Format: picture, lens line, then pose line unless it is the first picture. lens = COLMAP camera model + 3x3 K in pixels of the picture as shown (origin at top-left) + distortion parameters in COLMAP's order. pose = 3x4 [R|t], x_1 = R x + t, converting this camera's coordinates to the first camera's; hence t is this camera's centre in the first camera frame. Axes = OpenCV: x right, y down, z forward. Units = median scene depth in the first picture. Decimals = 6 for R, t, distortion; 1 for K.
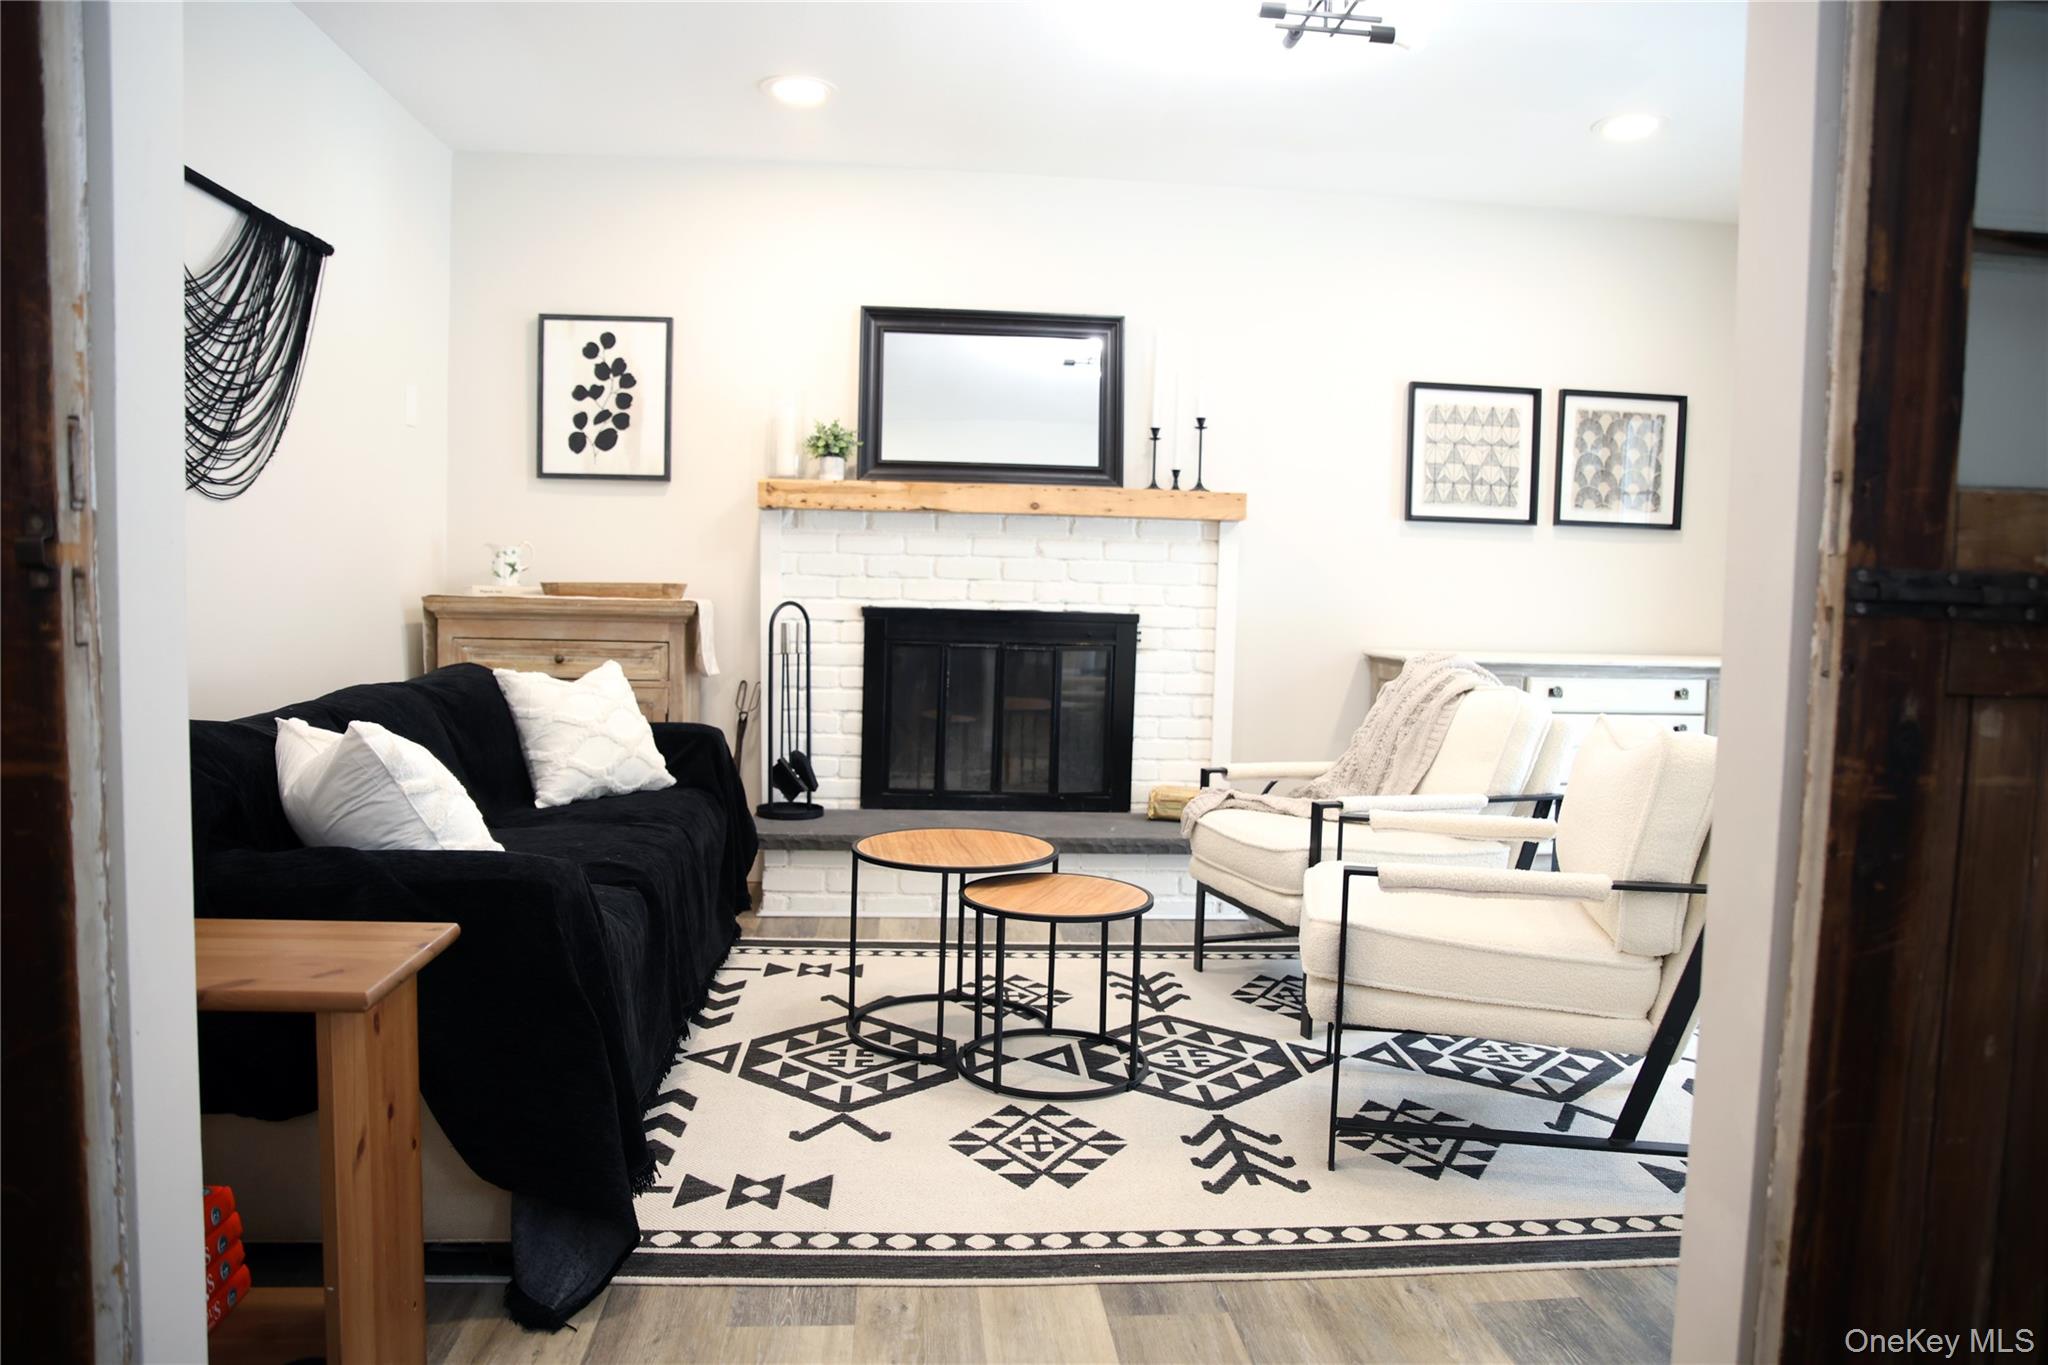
lens RADIAL K [[1367.6, 0, 1036.1], [0, 1367.6, 684.8], [0, 0, 1]] dist [-0.127589, 0.082318]
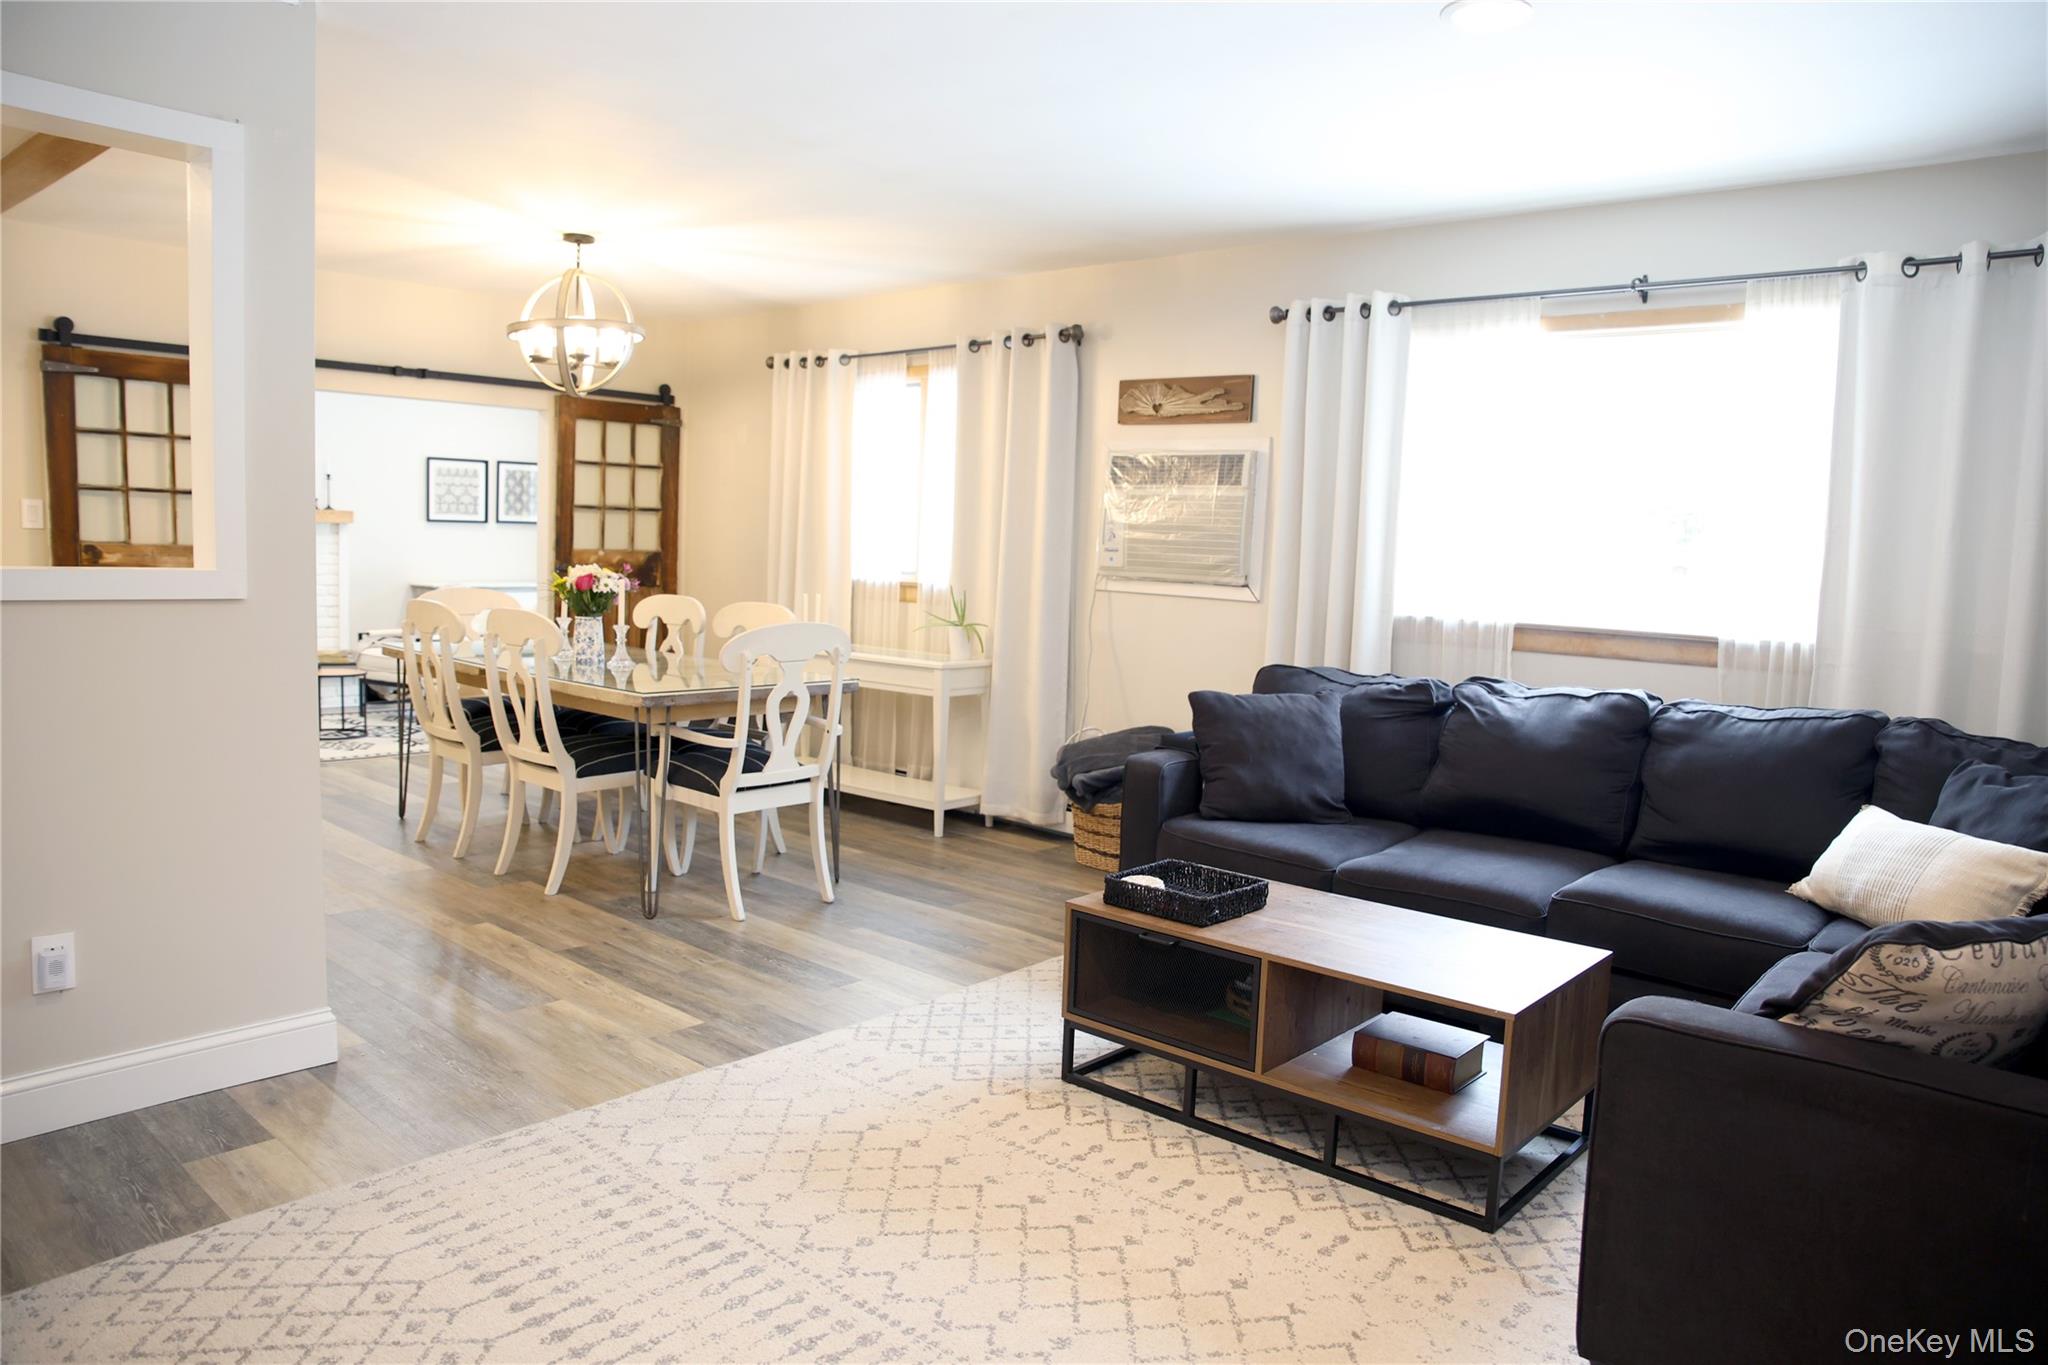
lens RADIAL K [[1367.6, 0, 1036.1], [0, 1367.6, 684.8], [0, 0, 1]] dist [-0.127589, 0.082318]
pose [[0.731051, -0.067141, 0.679012, -0.491746], [0.031618, 0.997411, 0.064584, 0.031322], [-0.681590, -0.025745, 0.731281, -1.254748]]
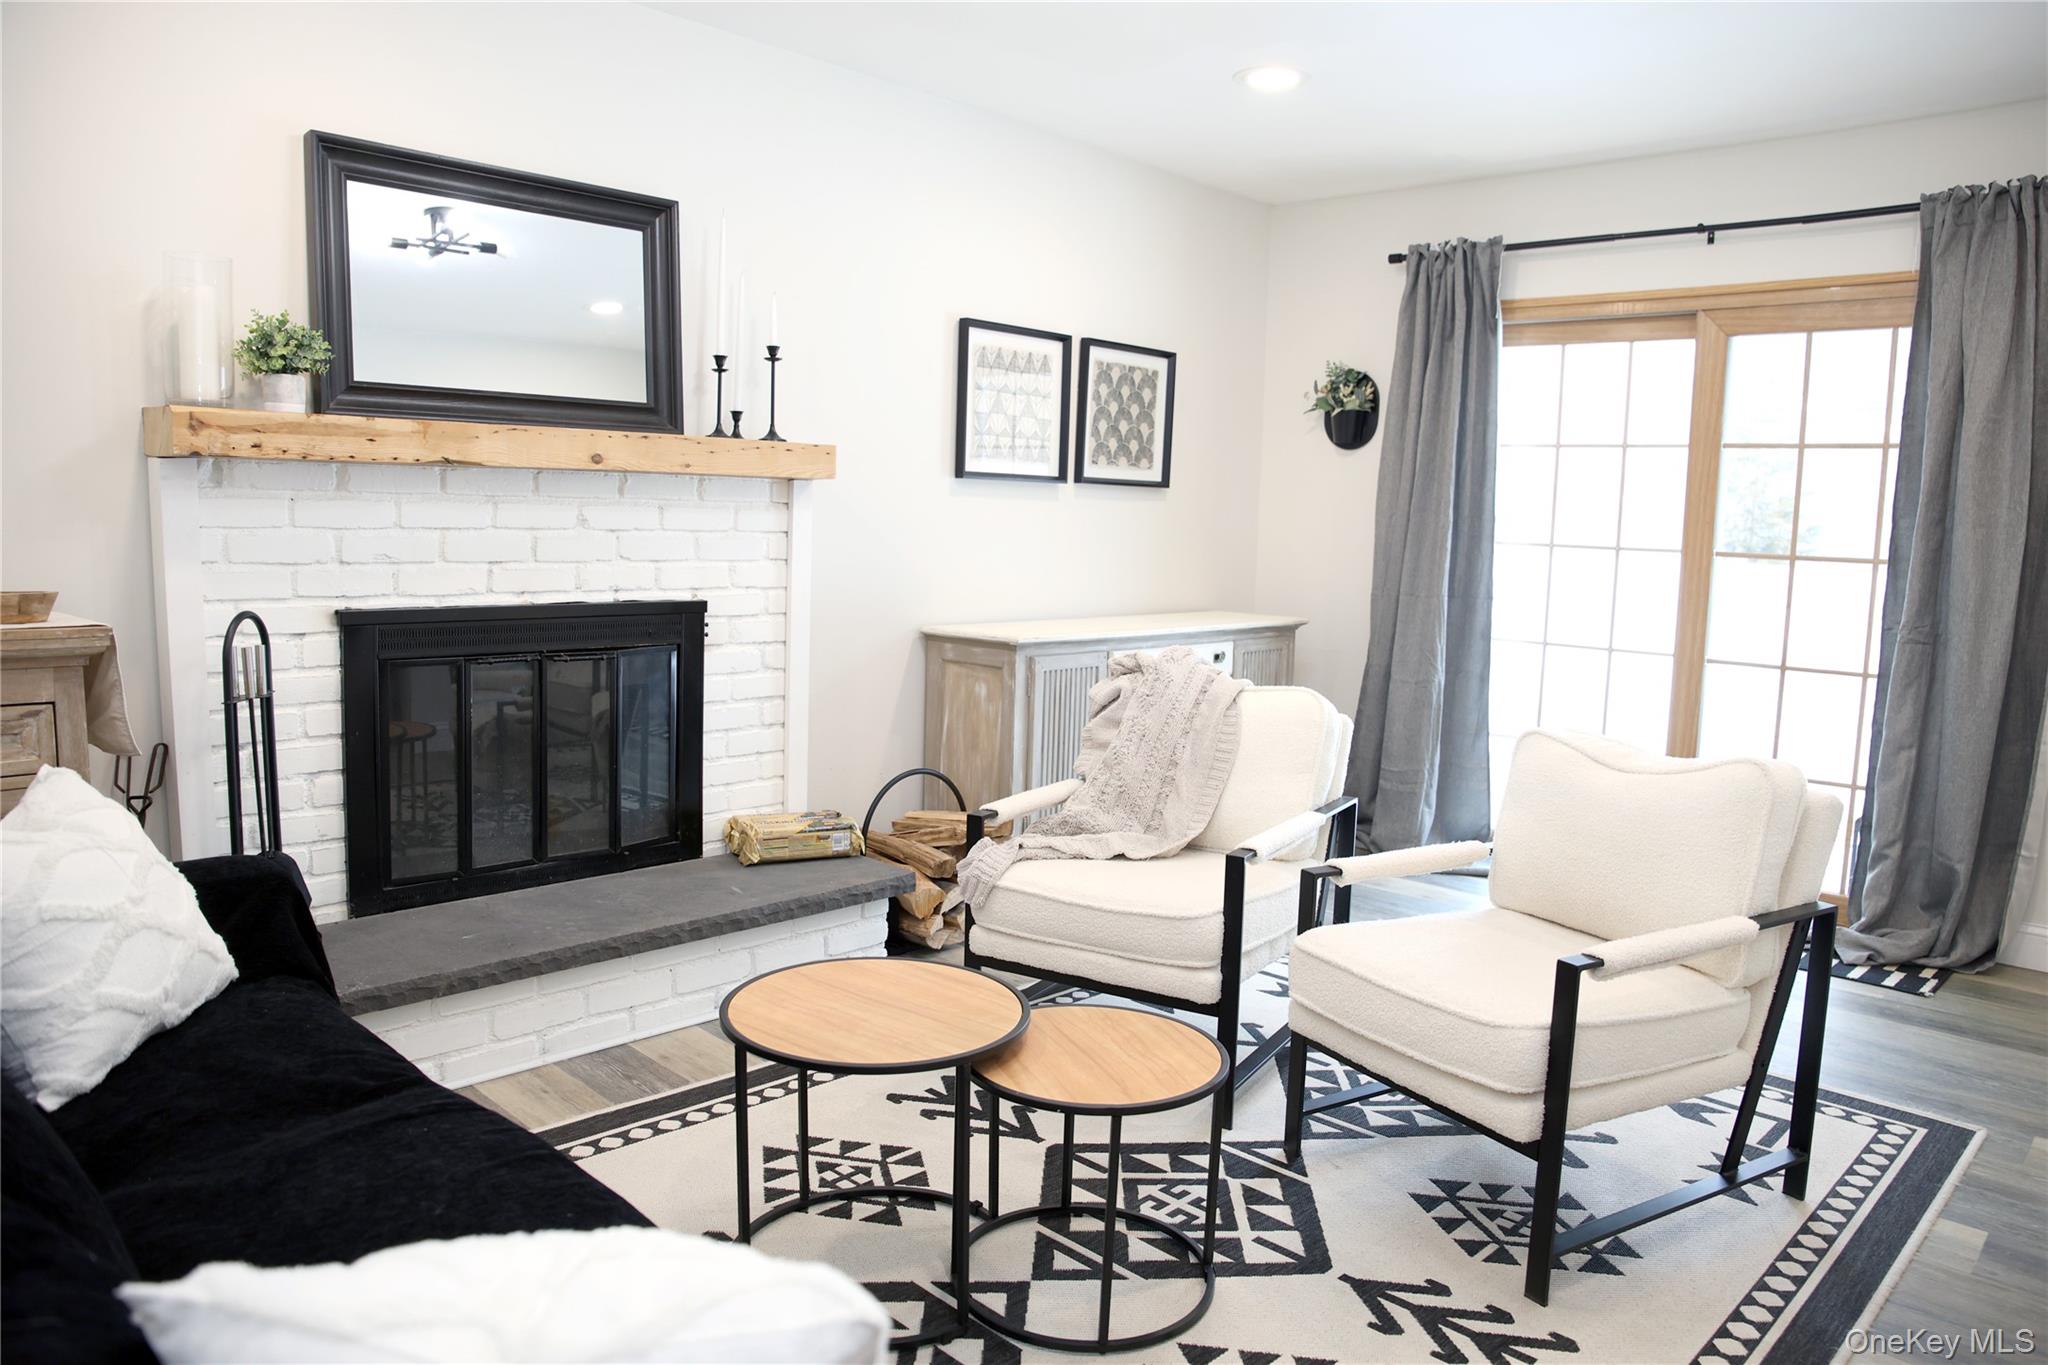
lens RADIAL K [[1367.6, 0, 1036.1], [0, 1367.6, 684.8], [0, 0, 1]] dist [-0.127589, 0.082318]
pose [[0.756069, -0.082213, 0.649307, -0.283840], [0.036657, 0.995841, 0.083406, -0.061833], [-0.653464, -0.039259, 0.755939, 0.305952]]
